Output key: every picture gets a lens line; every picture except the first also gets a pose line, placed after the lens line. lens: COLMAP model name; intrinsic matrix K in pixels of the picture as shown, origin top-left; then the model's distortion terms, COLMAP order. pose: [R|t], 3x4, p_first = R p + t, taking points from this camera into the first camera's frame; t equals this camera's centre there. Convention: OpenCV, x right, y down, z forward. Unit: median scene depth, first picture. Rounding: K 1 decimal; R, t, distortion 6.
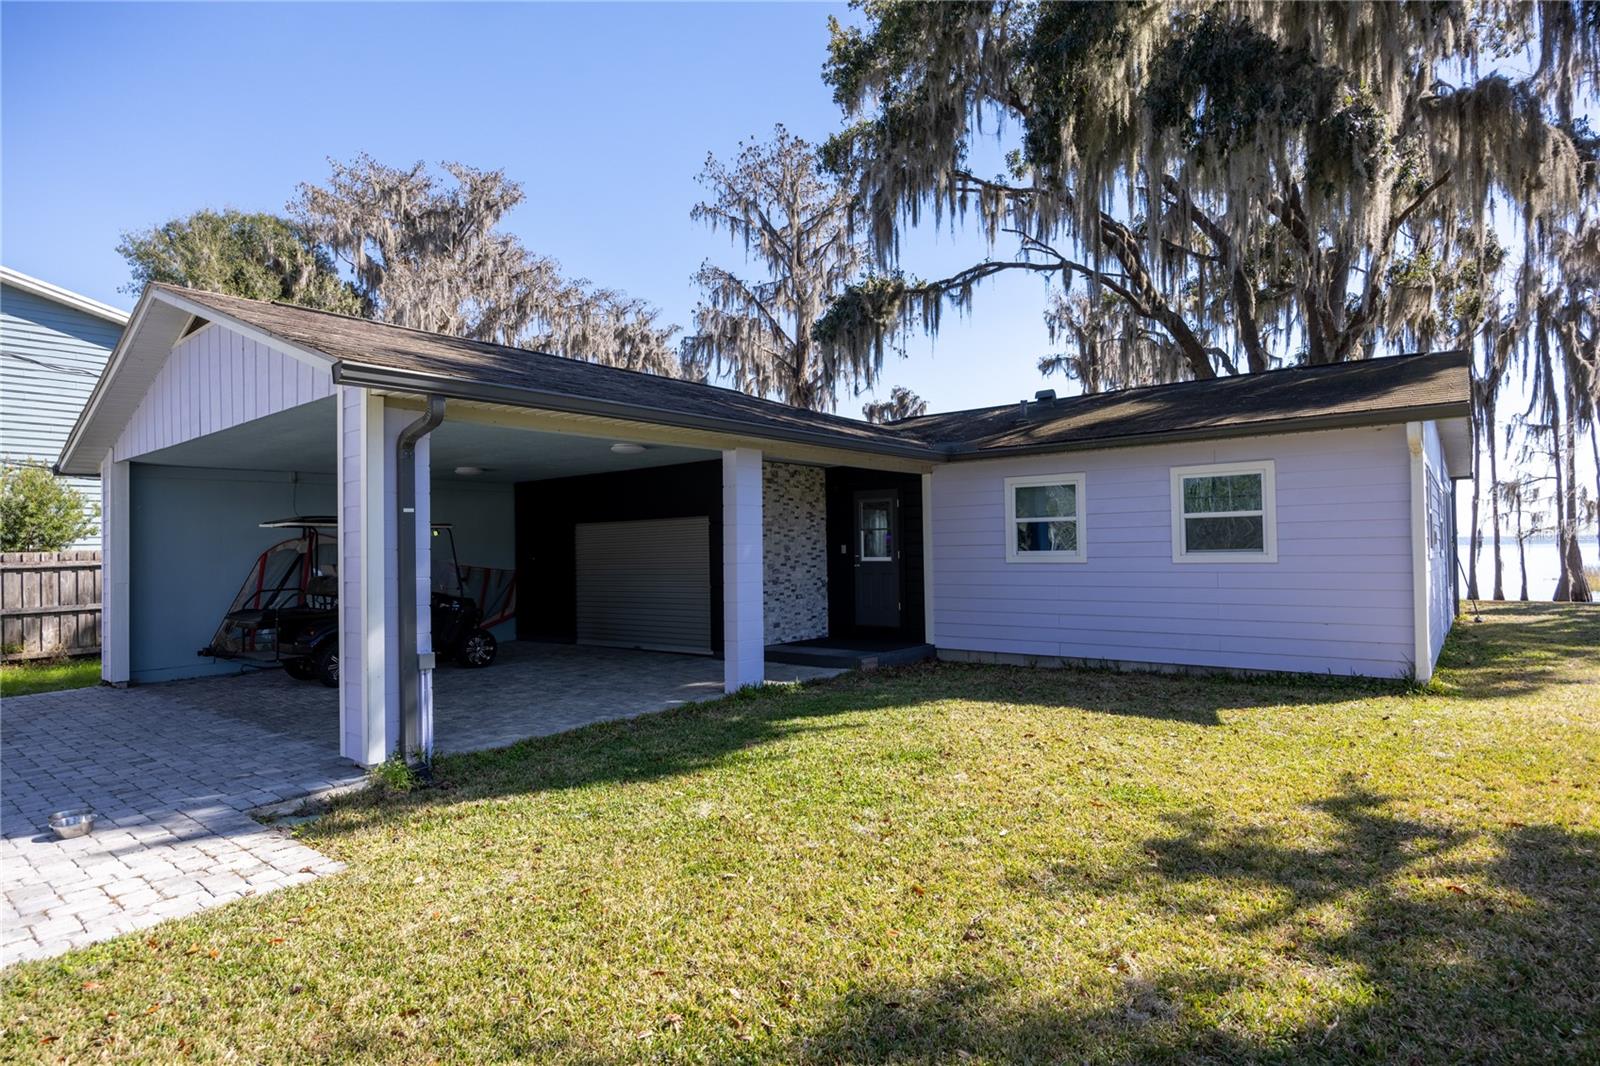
lens RADIAL K [[829.8, 0, 800.0], [0, 829.8, 533.0], [0, 0, 1]] dist [0.000123, -0.000161]
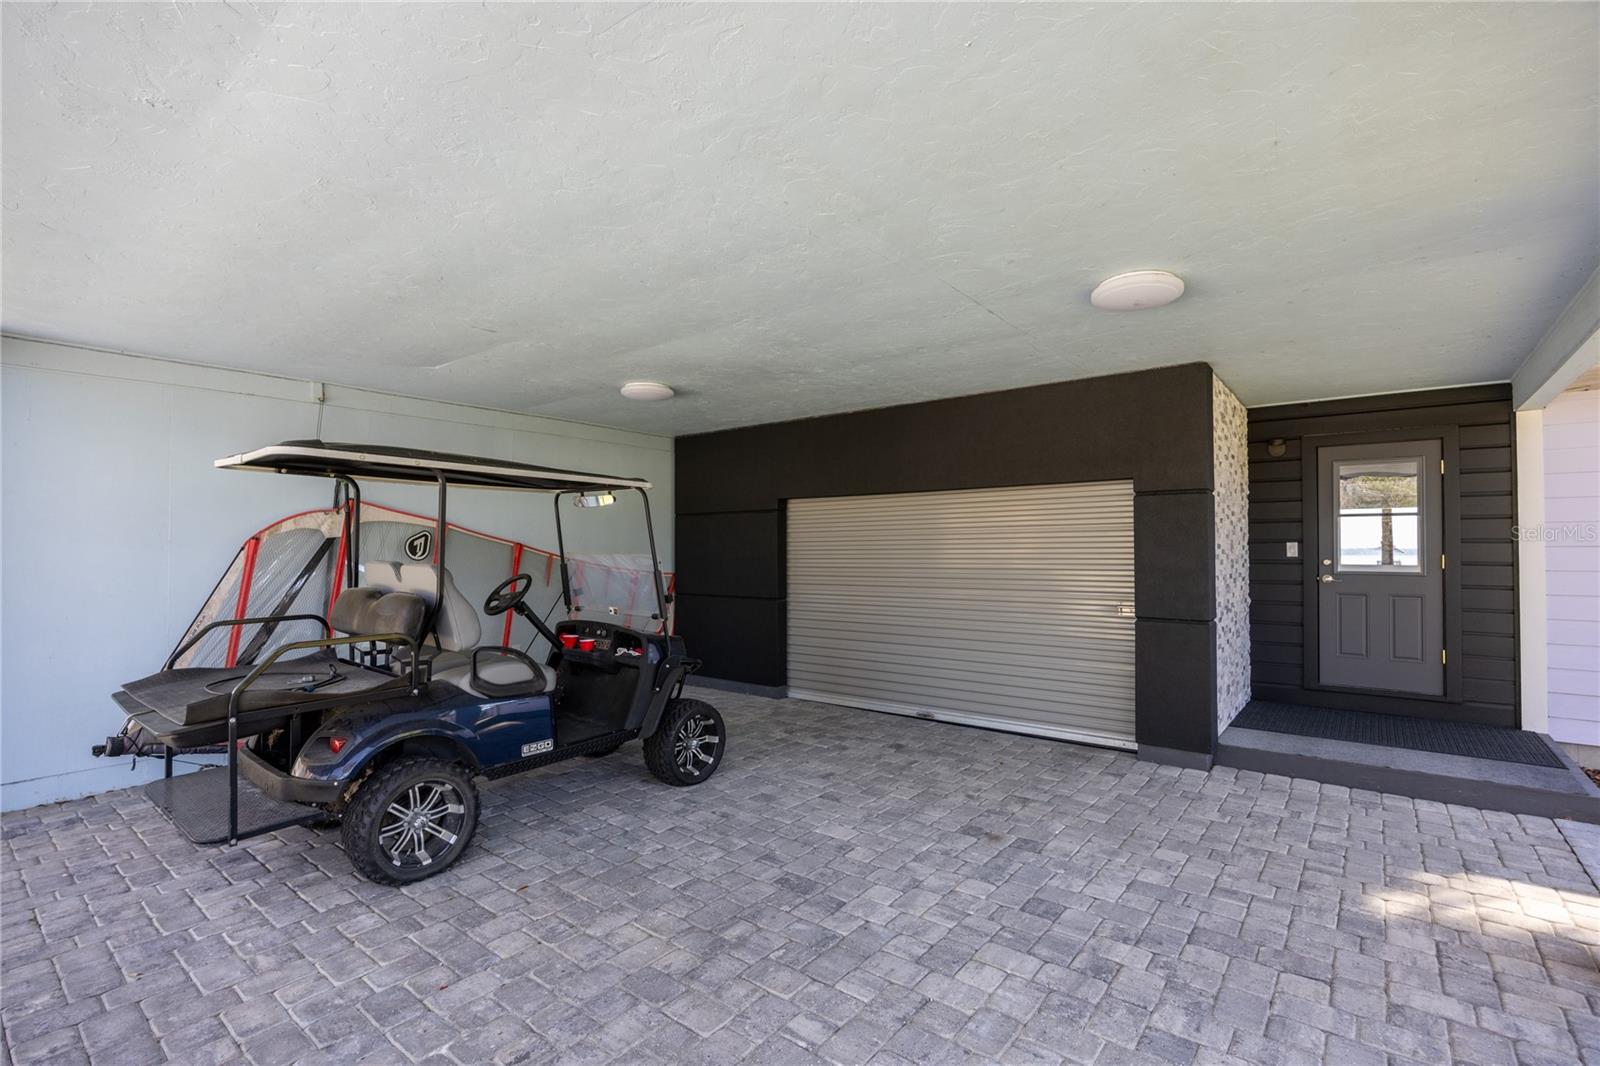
lens RADIAL K [[738.4, 0, 800.0], [0, 738.4, 533.0], [0, 0, 1]] dist [-0.000642, 0.000043]
pose [[0.999837, 0.017189, 0.005599, -0.310554], [-0.017165, 0.999843, -0.004290, 0.018397], [-0.005672, 0.004193, 0.999975, 0.537820]]
